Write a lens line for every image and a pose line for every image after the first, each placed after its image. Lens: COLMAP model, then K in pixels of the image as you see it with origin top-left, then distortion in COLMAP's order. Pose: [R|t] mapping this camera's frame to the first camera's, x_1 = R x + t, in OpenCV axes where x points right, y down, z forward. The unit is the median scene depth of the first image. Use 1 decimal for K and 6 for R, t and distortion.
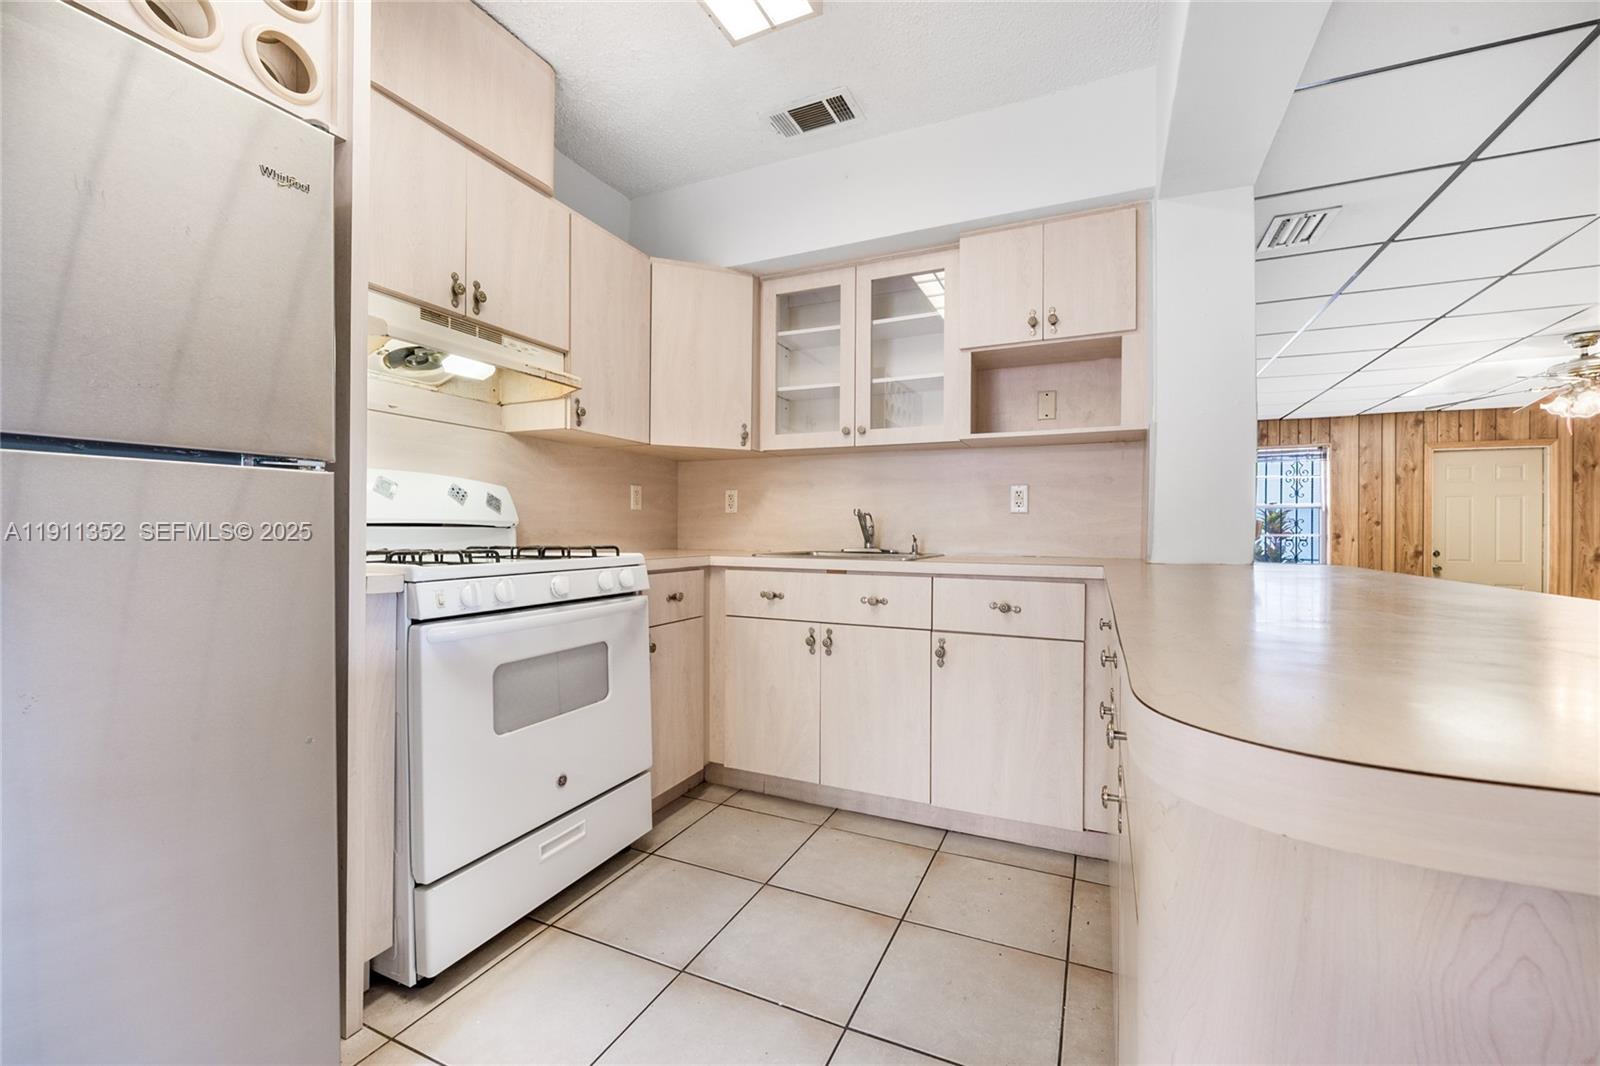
lens RADIAL K [[645.7, 0, 810.3], [0, 645.7, 526.3], [0, 0, 1]] dist [-0.001420, -0.000168]
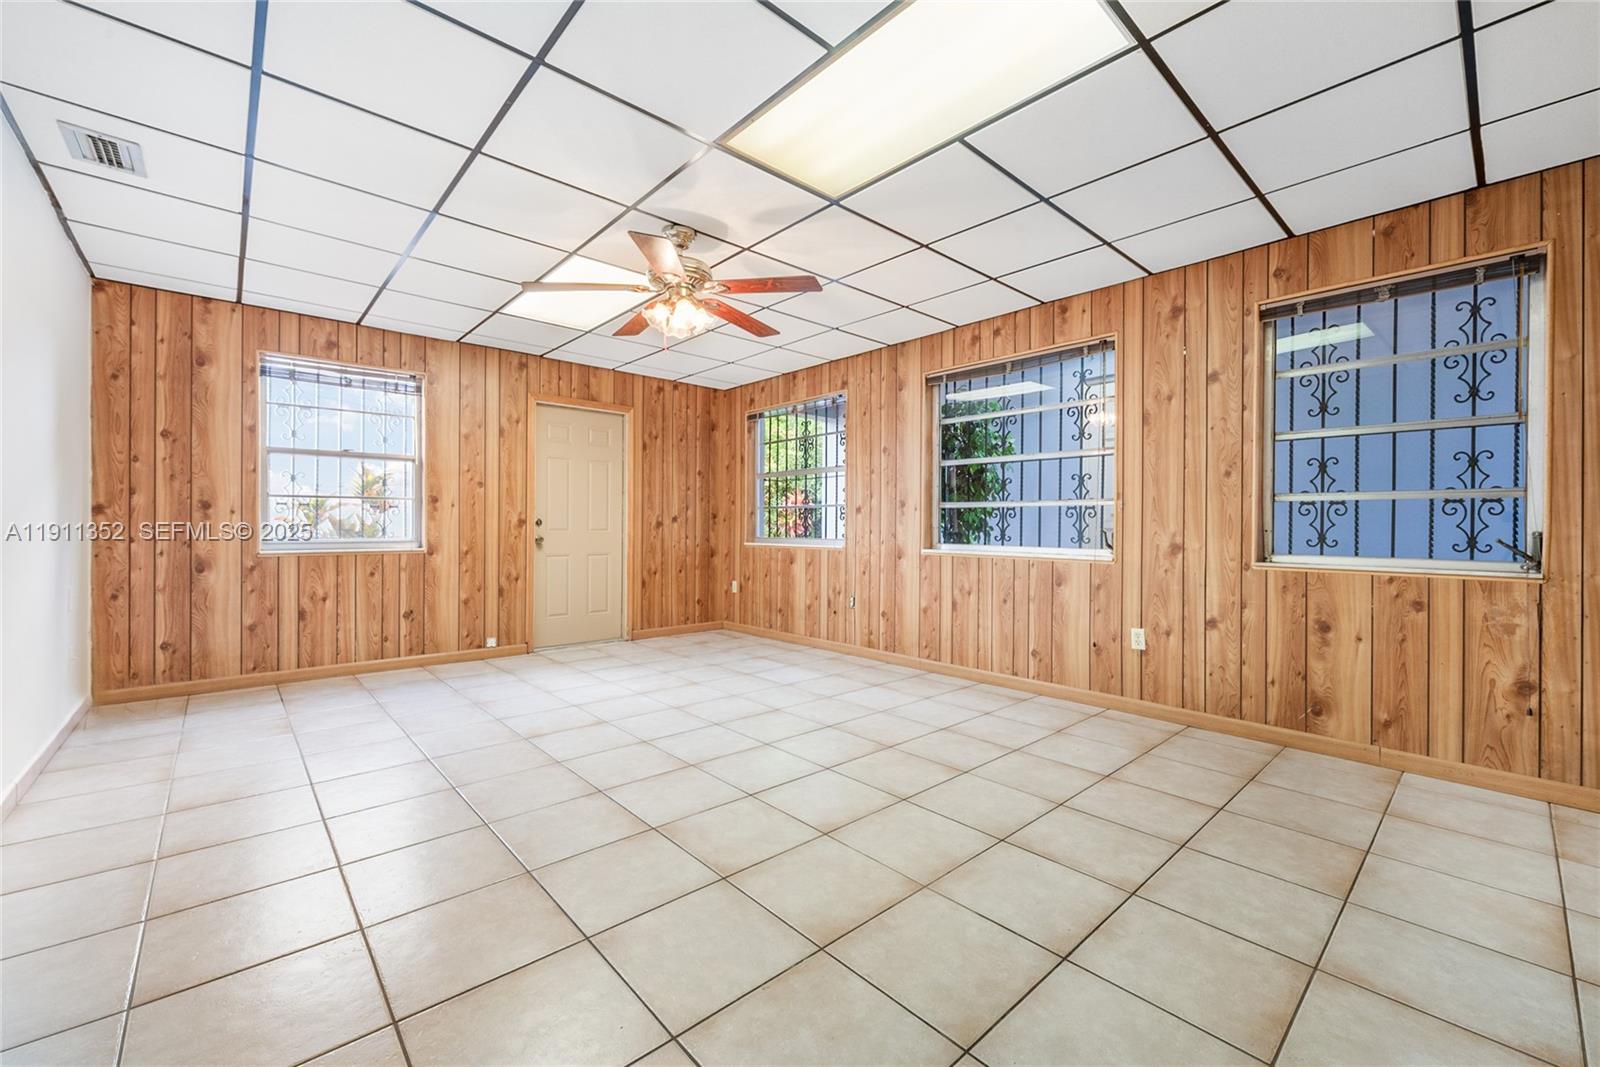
lens RADIAL K [[645.7, 0, 807.6], [0, 645.7, 529.2], [0, 0, 1]] dist [-0.001420, -0.000168]
pose [[0.393666, -0.002884, 0.919249, 0.315284], [-0.002486, 0.999988, 0.004202, 0.045572], [-0.919250, -0.003940, 0.393654, 0.325724]]
